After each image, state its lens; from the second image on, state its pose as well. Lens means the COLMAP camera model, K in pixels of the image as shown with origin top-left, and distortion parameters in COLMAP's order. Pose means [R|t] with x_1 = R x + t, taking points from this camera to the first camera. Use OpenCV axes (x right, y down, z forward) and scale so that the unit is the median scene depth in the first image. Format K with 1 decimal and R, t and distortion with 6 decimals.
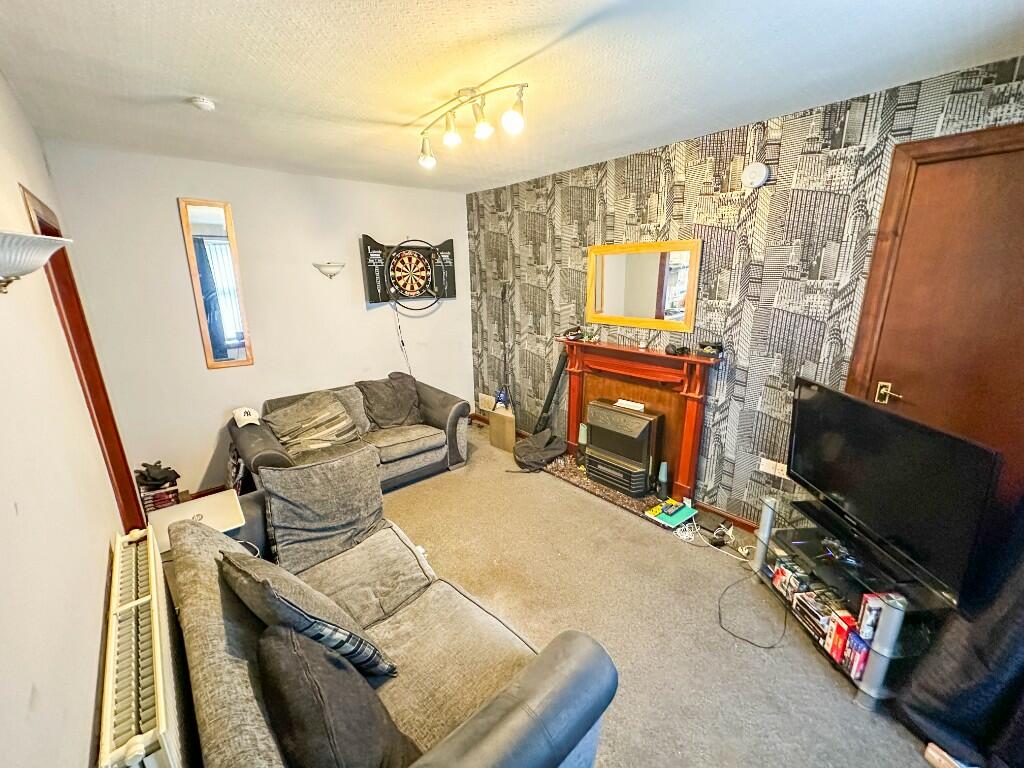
lens RADIAL K [[411.9, 0, 513.4], [0, 411.9, 385.2], [0, 0, 1]] dist [0.000589, -0.000901]
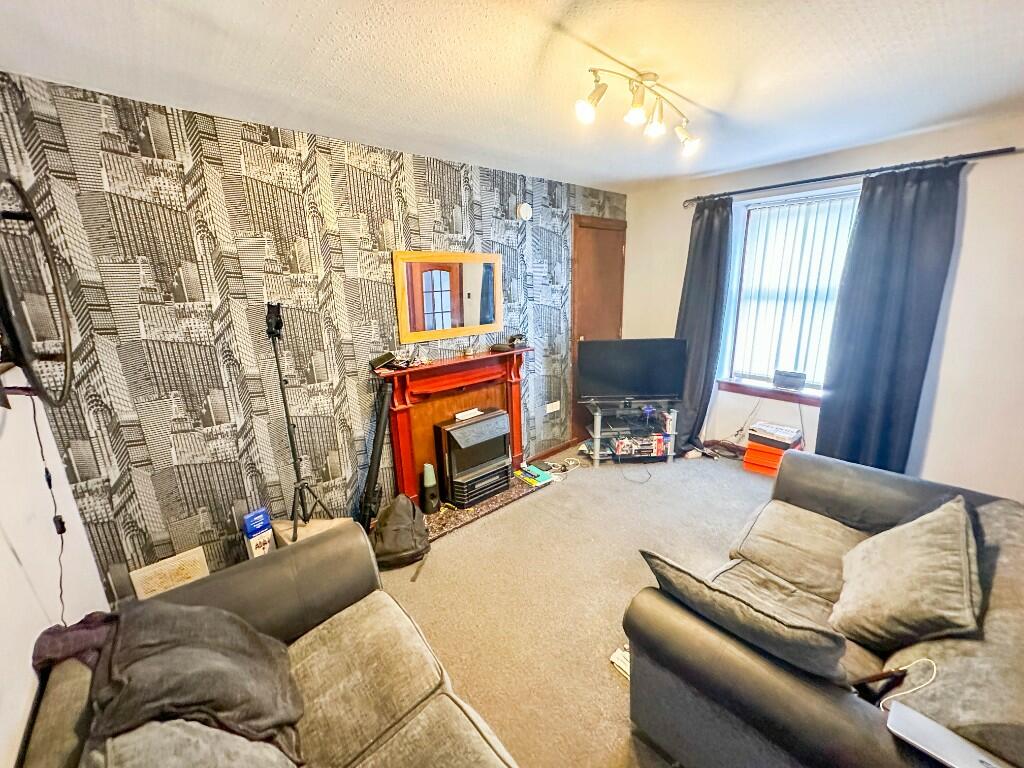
lens RADIAL K [[411.9, 0, 513.6], [0, 411.9, 387.2], [0, 0, 1]] dist [0.000589, -0.000901]
pose [[-0.005338, -0.232015, 0.972698, -0.853481], [0.295528, 0.928897, 0.223189, -0.257895], [-0.955319, 0.288651, 0.063608, 1.035858]]
